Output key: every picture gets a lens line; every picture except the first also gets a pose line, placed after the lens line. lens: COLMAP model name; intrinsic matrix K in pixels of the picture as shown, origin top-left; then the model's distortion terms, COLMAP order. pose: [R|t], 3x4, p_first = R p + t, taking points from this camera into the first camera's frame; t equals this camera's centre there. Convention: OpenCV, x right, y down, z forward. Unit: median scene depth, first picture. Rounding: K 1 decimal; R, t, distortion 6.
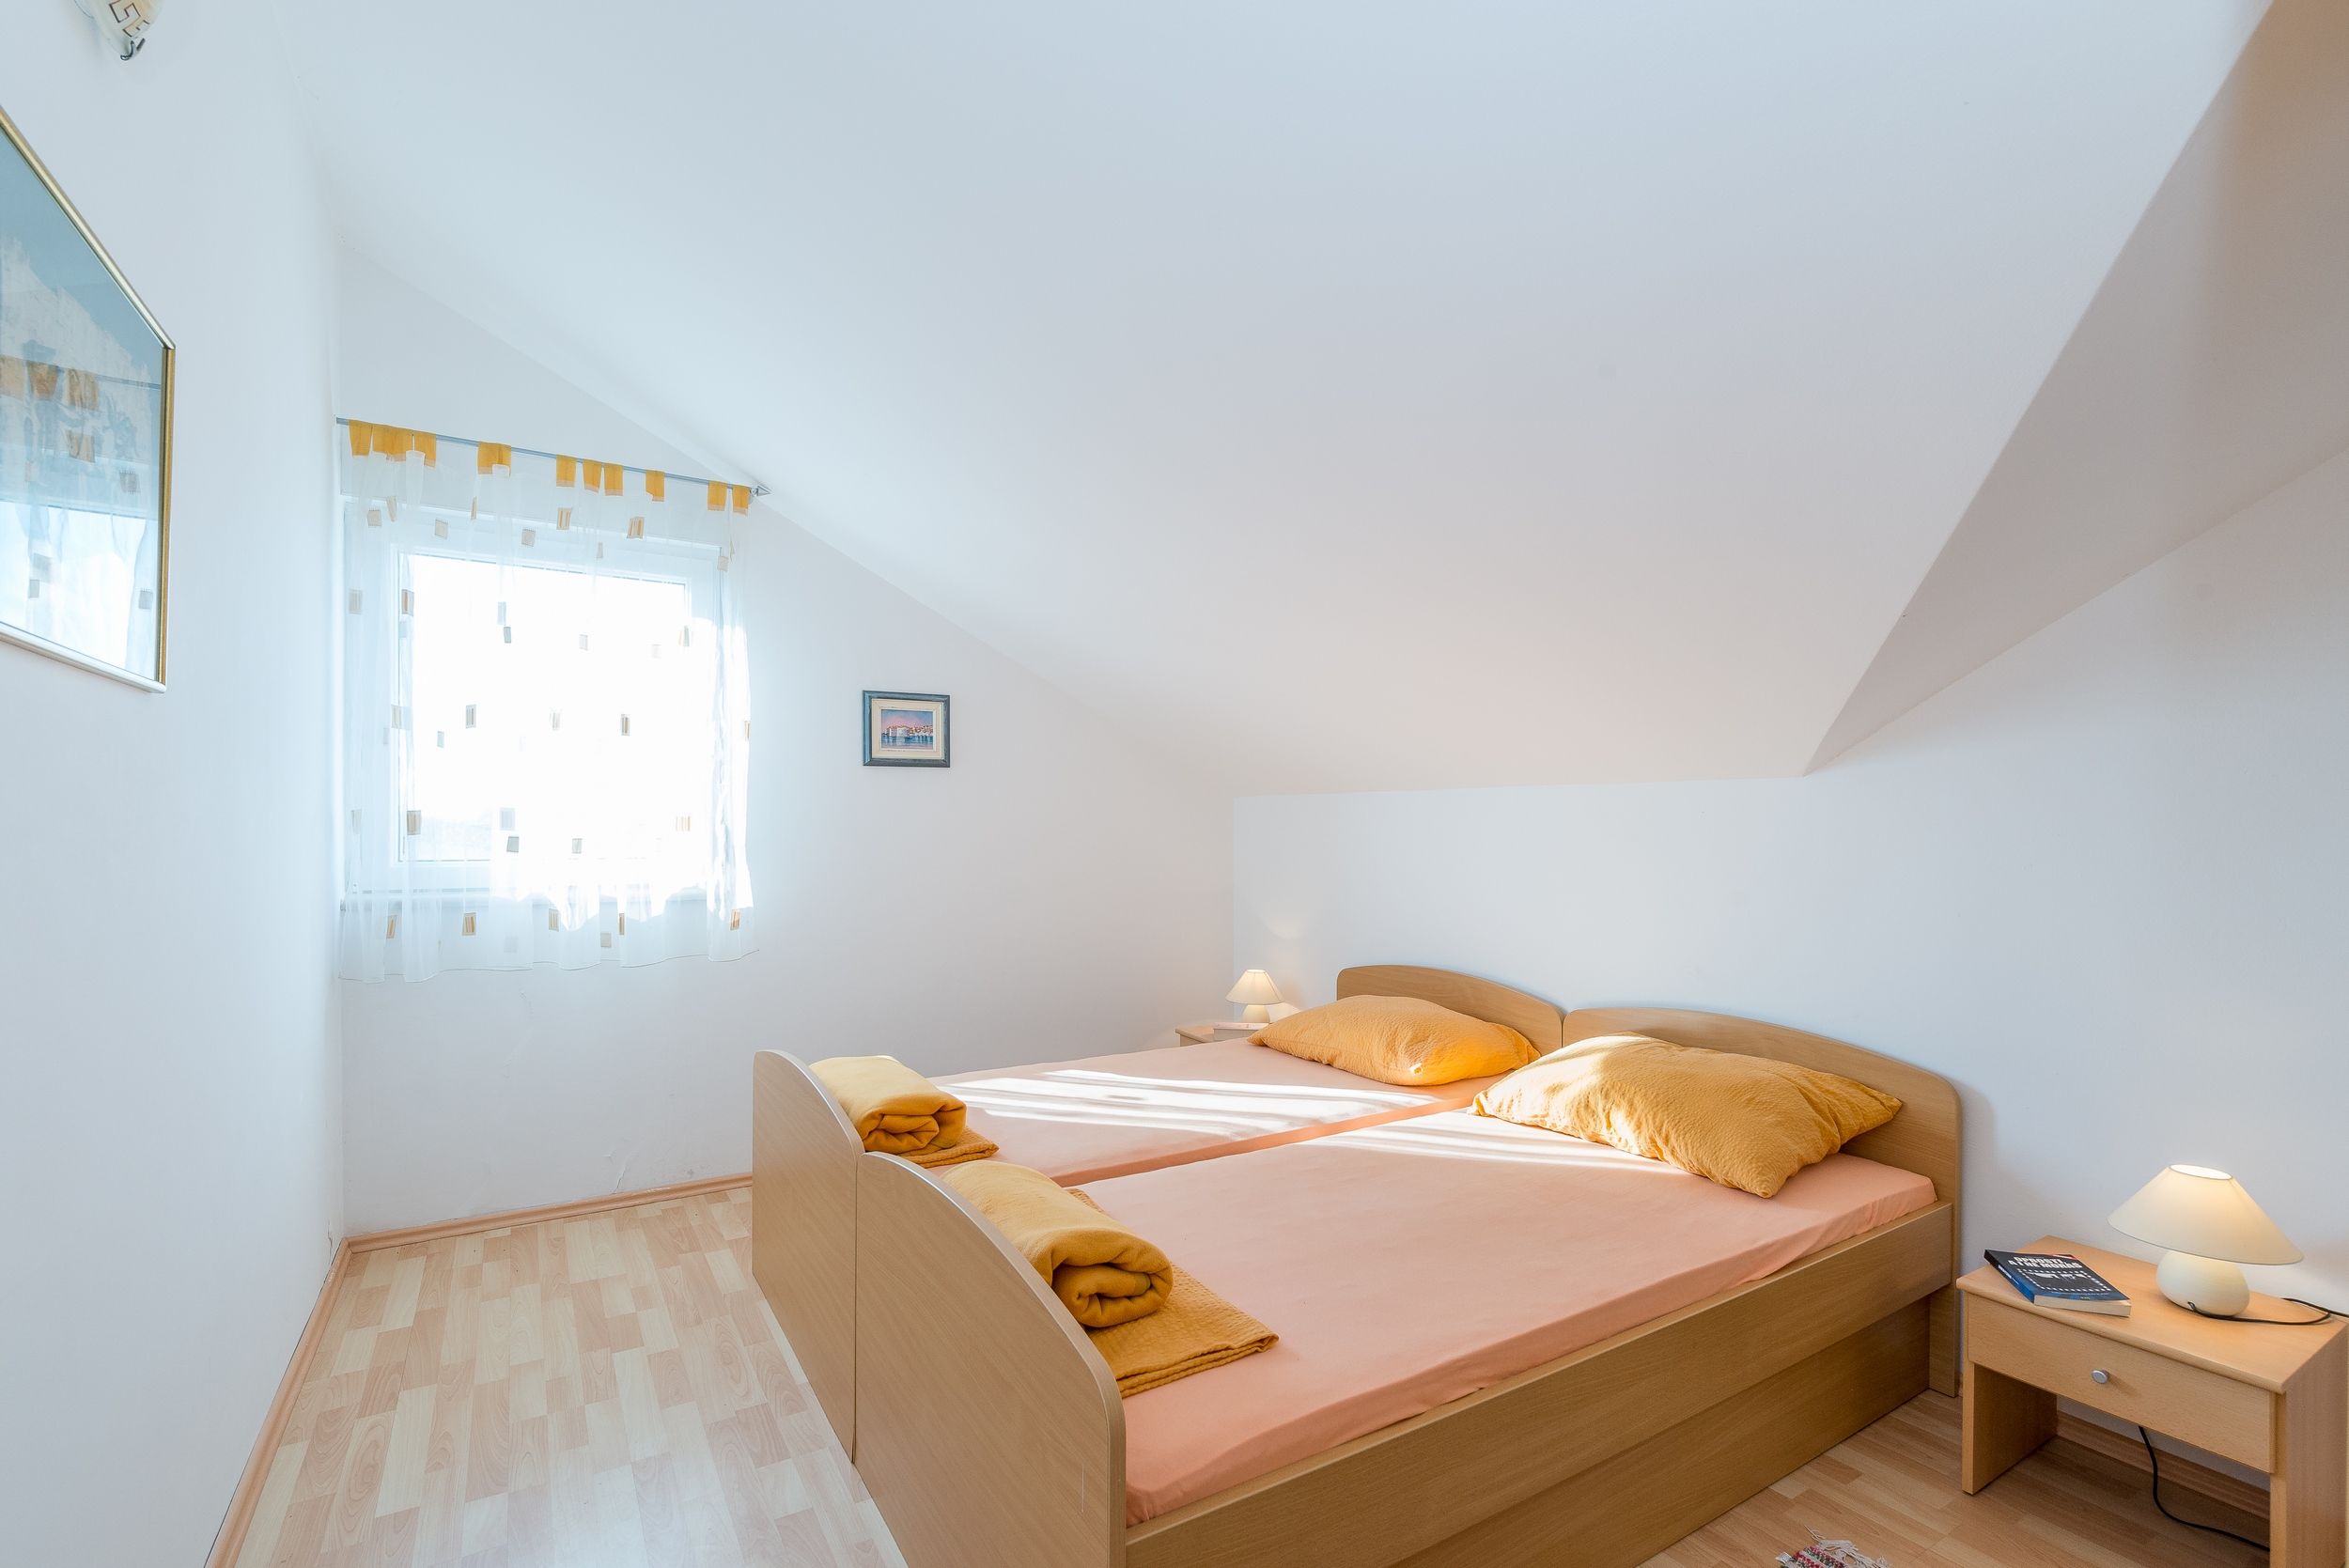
lens RADIAL K [[1028.2, 0, 1178.6], [0, 1028.2, 801.1], [0, 0, 1]] dist [0.000126, 0.000014]
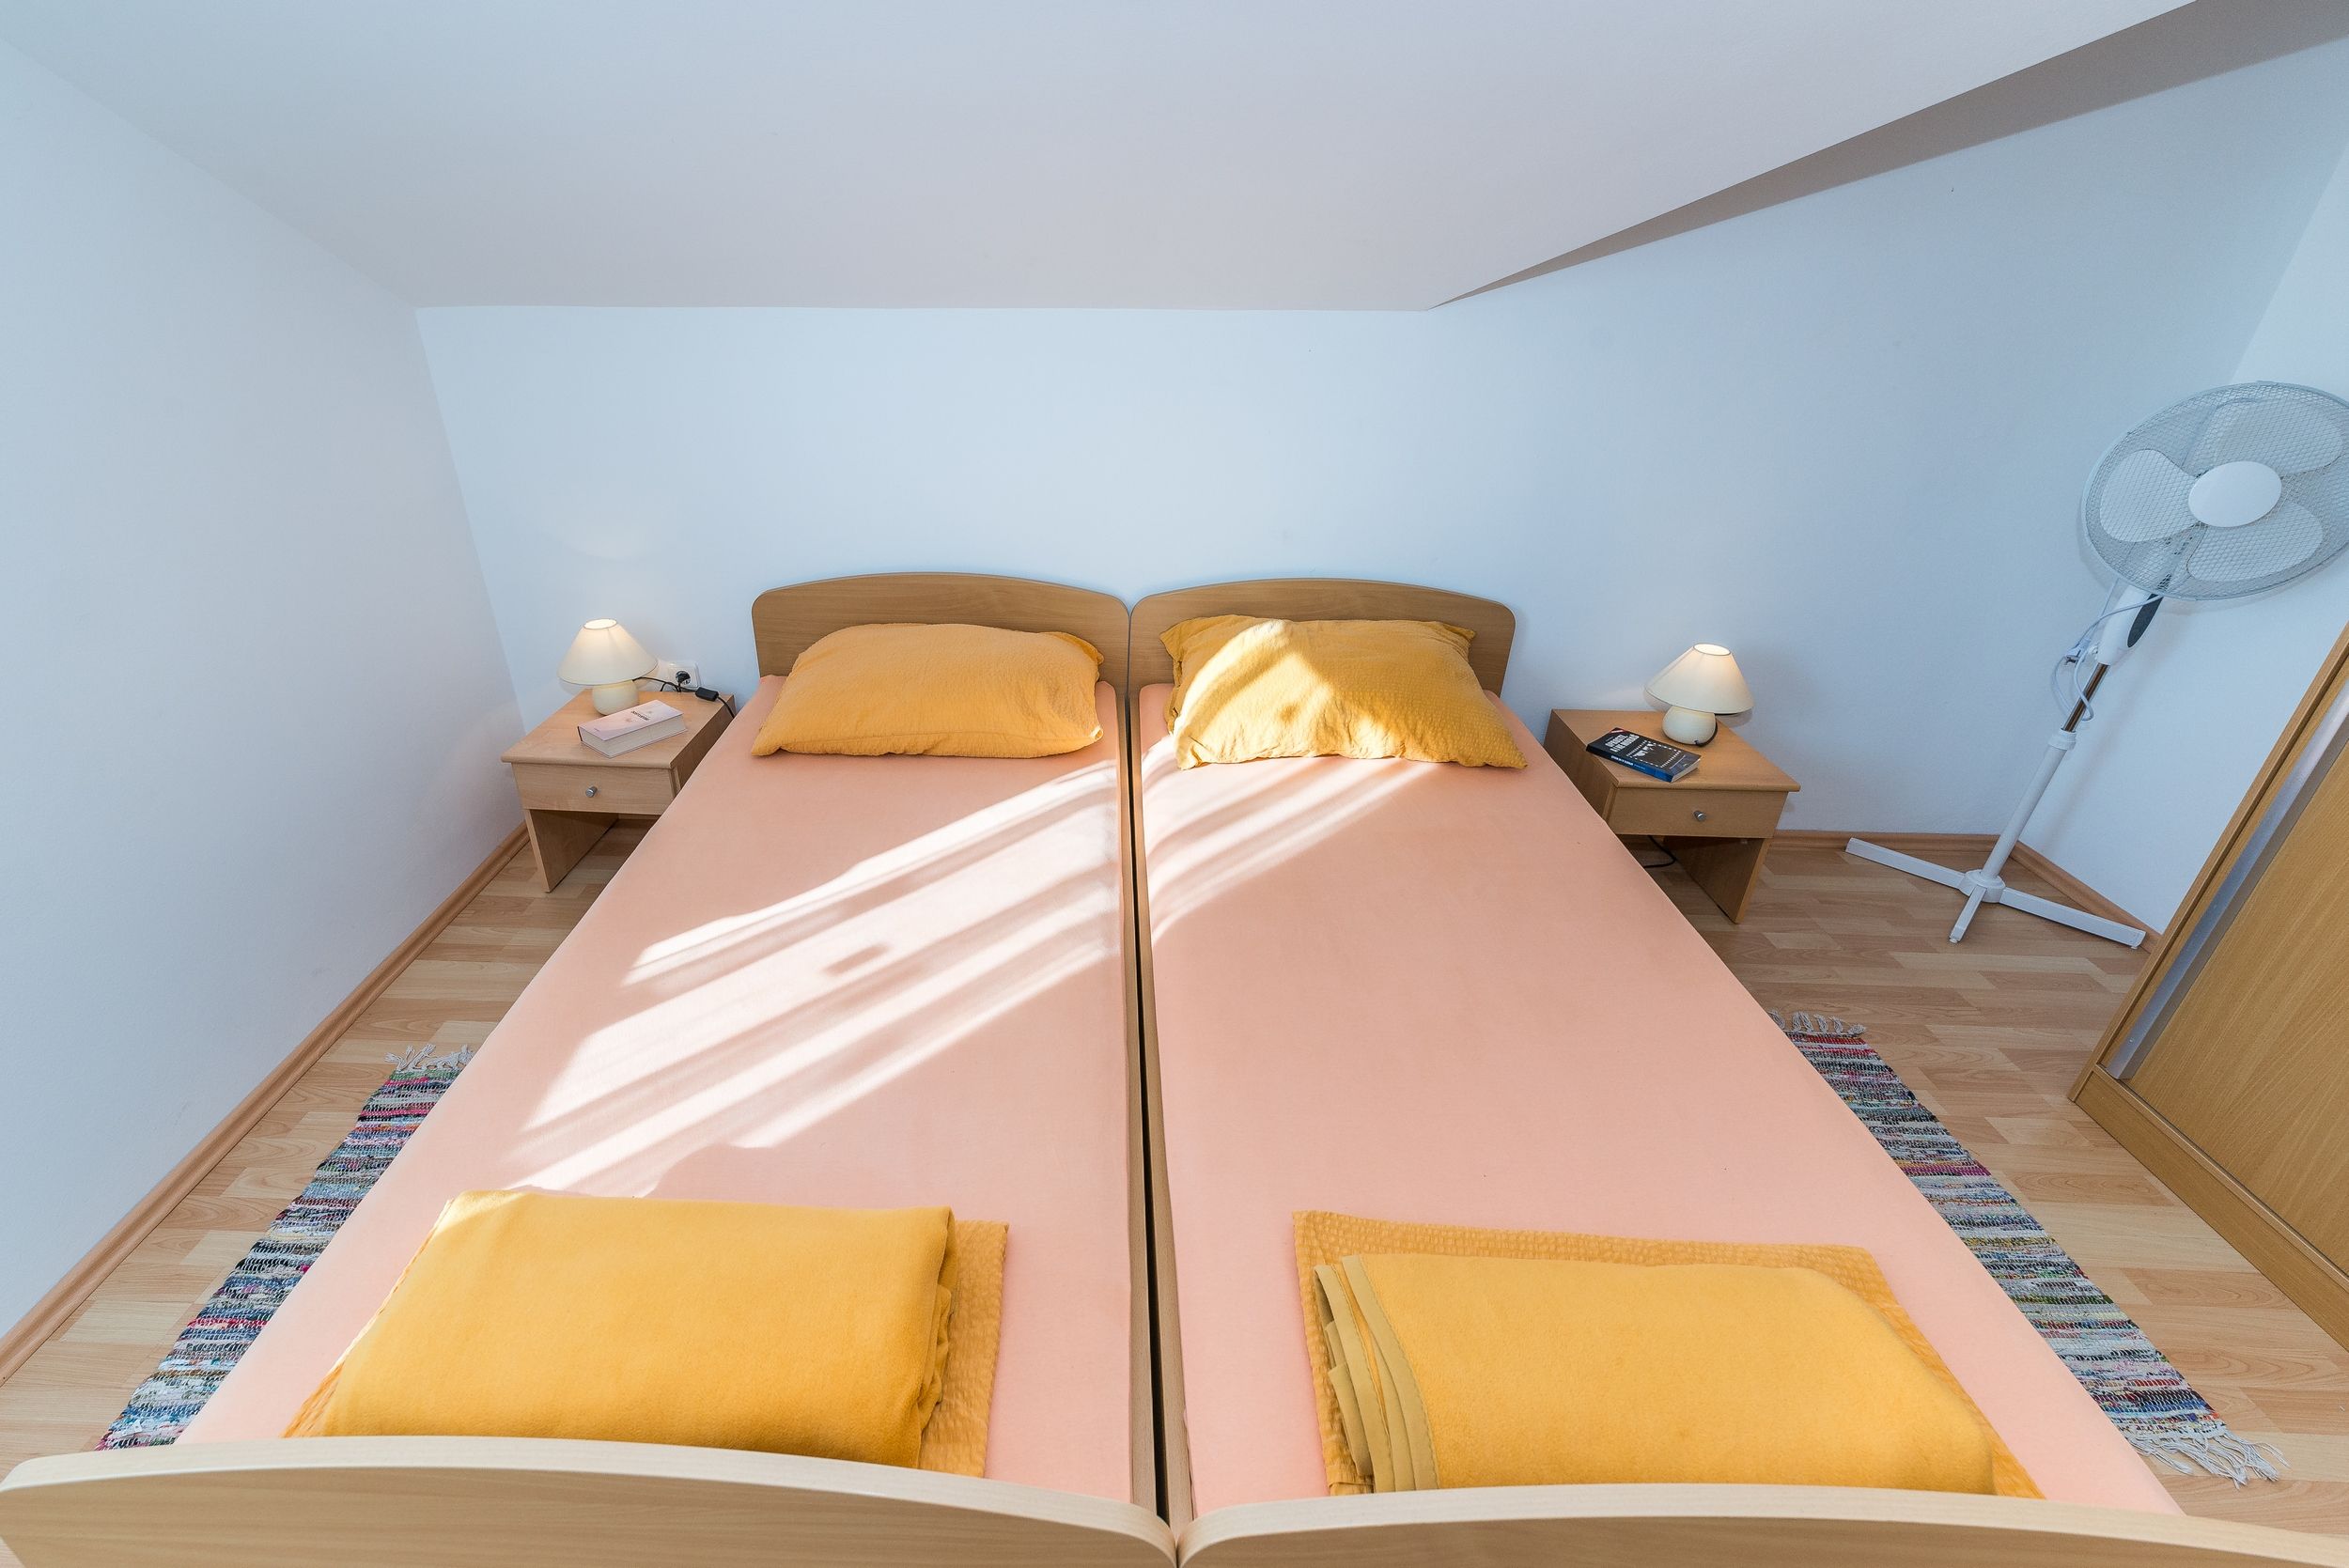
lens RADIAL K [[1028.2, 0, 1173.1], [0, 1028.2, 788.6], [0, 0, 1]] dist [0.000126, 0.000014]
pose [[0.591953, -0.369411, 0.716329, -0.336616], [-0.014323, 0.883814, 0.467619, -0.070939], [-0.805845, -0.287068, 0.517886, 0.611076]]
